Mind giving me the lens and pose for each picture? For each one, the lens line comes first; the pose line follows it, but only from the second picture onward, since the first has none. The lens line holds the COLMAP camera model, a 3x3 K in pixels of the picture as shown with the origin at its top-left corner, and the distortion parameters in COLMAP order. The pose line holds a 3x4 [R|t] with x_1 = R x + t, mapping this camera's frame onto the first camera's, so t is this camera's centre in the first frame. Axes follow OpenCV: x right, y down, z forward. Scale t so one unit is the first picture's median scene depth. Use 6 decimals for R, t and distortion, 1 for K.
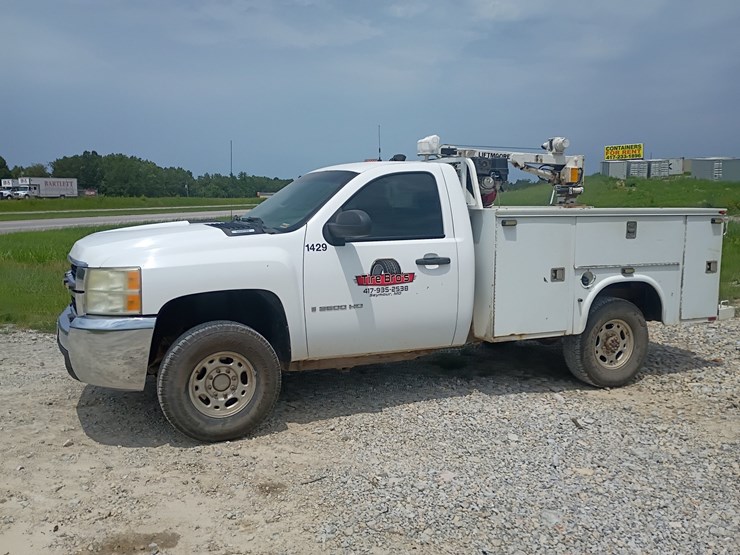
lens RADIAL K [[666.9, 0, 372.9], [0, 666.9, 280.9], [0, 0, 1]] dist [0.005331, -0.000455]
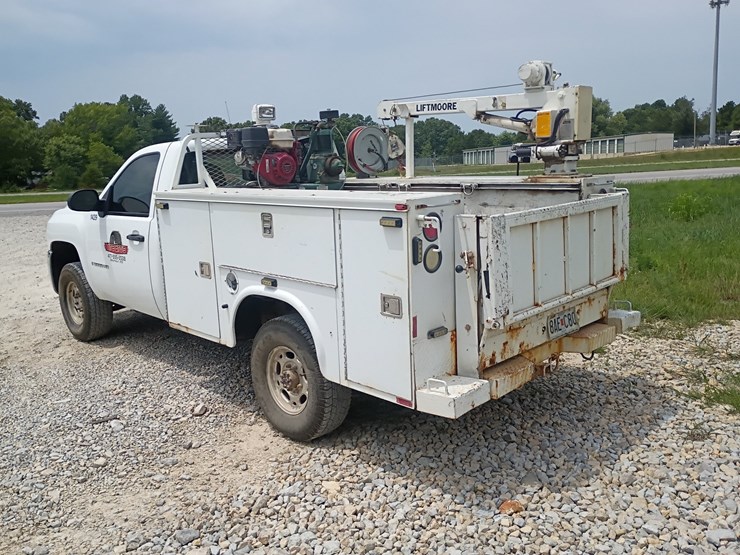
lens RADIAL K [[656.3, 0, 361.1], [0, 656.3, 296.8], [0, 0, 1]] dist [0.040933, -0.004414]
pose [[0.317422, 0.183449, -0.930371, 1.091951], [-0.074935, 0.982894, 0.168240, -0.127485], [0.945319, 0.016314, 0.325739, 0.887085]]
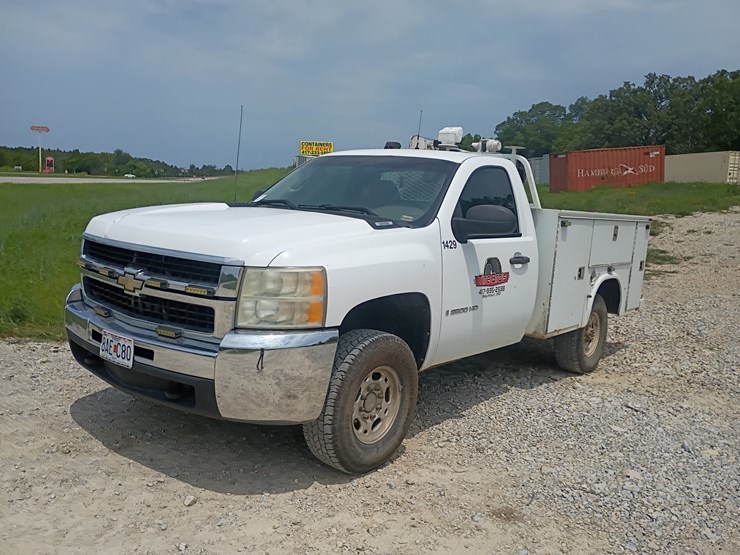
lens RADIAL K [[632.1, 0, 369.9], [0, 632.1, 299.7], [0, 0, 1]] dist [0.037078, -0.006523]
pose [[0.895210, -0.010910, 0.445511, -0.464887], [-0.014414, 0.998468, 0.053414, -0.016278], [-0.445412, -0.054238, 0.893681, 0.230472]]
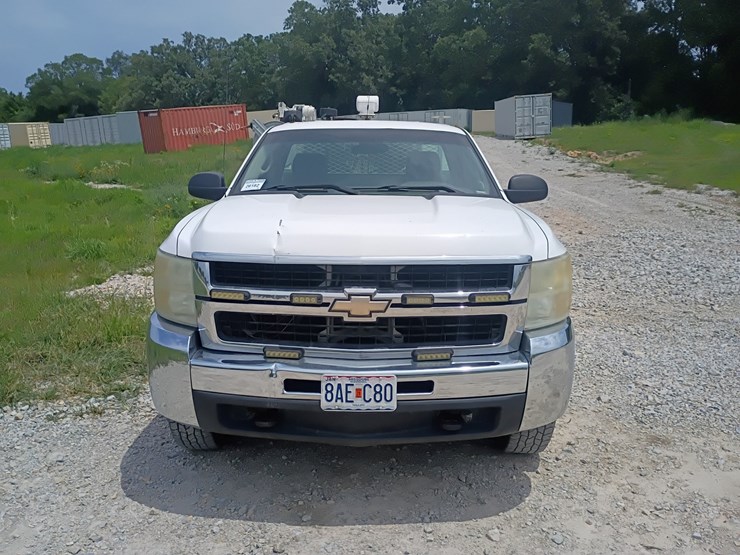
lens RADIAL K [[633.6, 0, 365.3], [0, 633.6, 289.1], [0, 0, 1]] dist [0.040467, -0.020276]
pose [[0.435942, -0.161265, 0.885409, -0.807307], [0.101801, 0.986337, 0.129525, -0.069294], [-0.894199, 0.033670, 0.446402, 0.650257]]
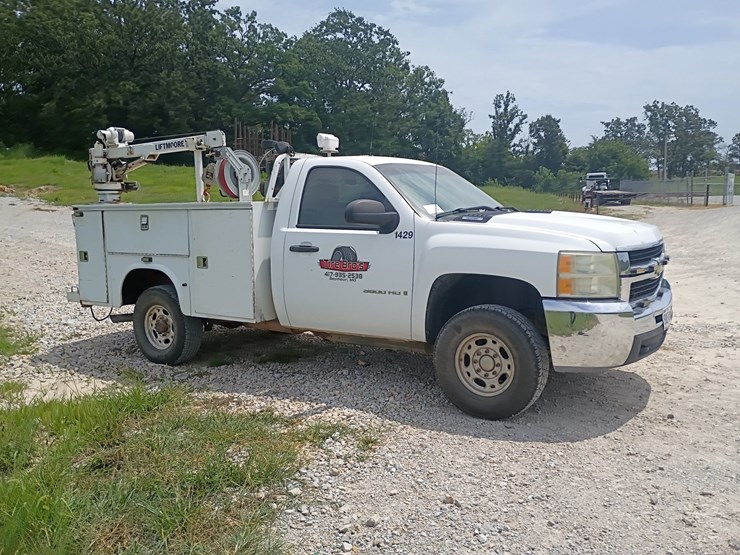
lens RADIAL K [[639.8, 0, 384.7], [0, 639.8, 289.1], [0, 0, 1]] dist [0.034776, -0.010779]
pose [[-0.530707, -0.104612, 0.841075, -0.917221], [0.114147, 0.974491, 0.193231, -0.174050], [-0.839834, 0.198555, -0.505228, 1.587545]]
